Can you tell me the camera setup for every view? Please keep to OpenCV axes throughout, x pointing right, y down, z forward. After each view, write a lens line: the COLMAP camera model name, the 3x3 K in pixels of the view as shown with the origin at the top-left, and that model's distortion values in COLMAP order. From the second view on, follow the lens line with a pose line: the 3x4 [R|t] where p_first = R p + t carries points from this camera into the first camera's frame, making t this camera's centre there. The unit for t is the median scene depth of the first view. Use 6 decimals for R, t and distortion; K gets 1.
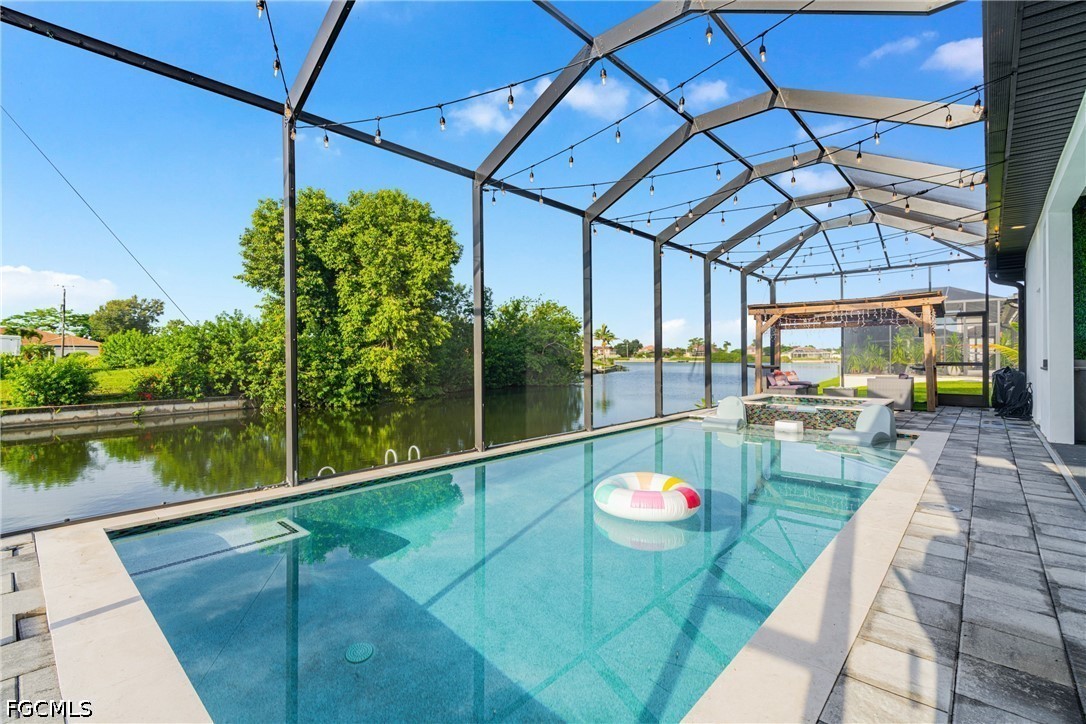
lens RADIAL K [[495.1, 0, 540.6], [0, 495.1, 357.3], [0, 0, 1]] dist [-0.000026, 0.001225]
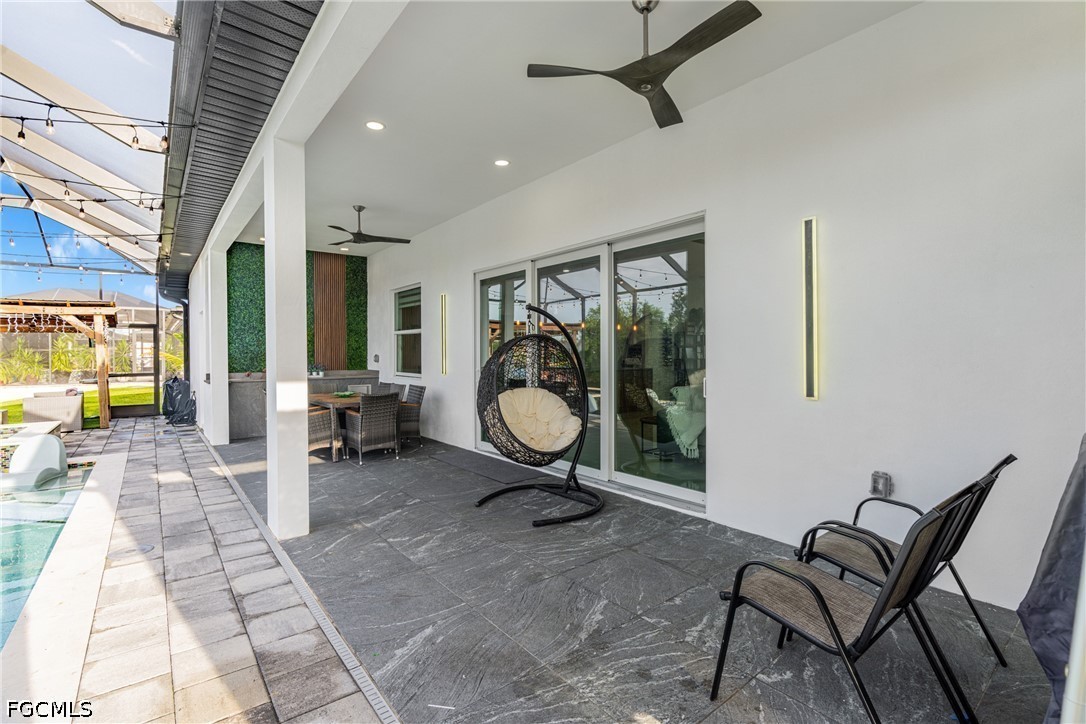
lens RADIAL K [[487.6, 0, 537.3], [0, 487.6, 356.2], [0, 0, 1]] dist [-0.007982, 0.001046]
pose [[0.161711, -0.003206, 0.986833, 0.010944], [0.004403, 0.999987, 0.002527, -0.029732], [-0.986828, 0.003937, 0.161723, 0.039096]]
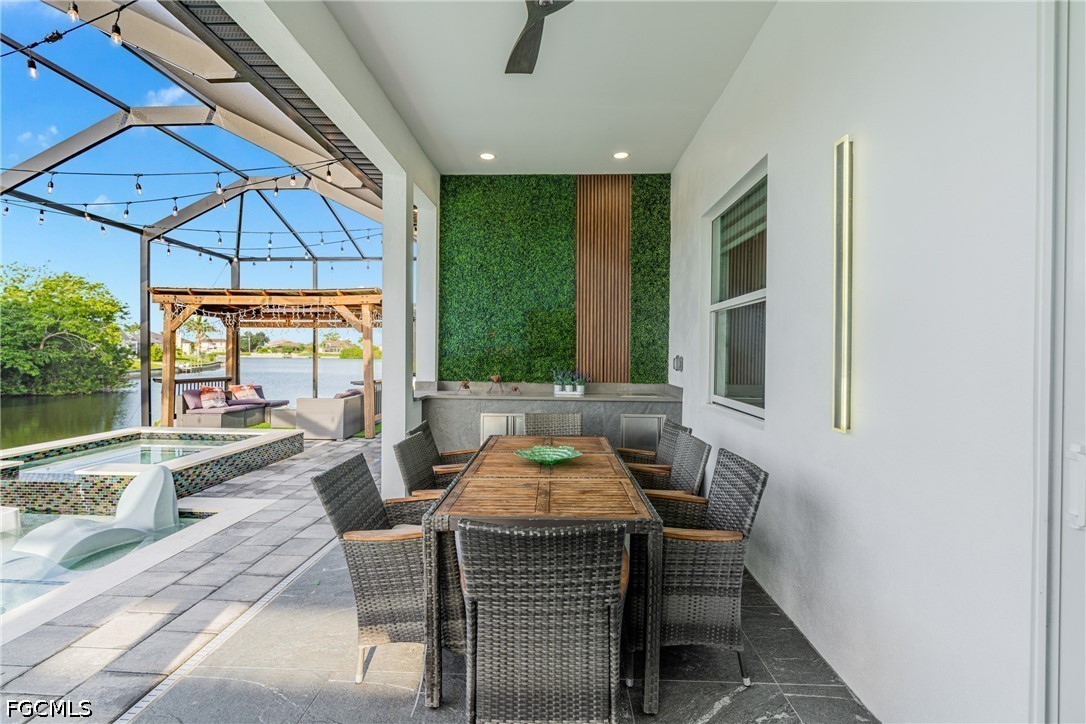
lens RADIAL K [[487.6, 0, 537.3], [0, 487.6, 356.2], [0, 0, 1]] dist [-0.007982, 0.001046]
pose [[0.773515, 0.007044, 0.633739, 0.565247], [-0.011697, 0.999927, 0.003162, -0.031547], [-0.633671, -0.009859, 0.773540, 0.251261]]
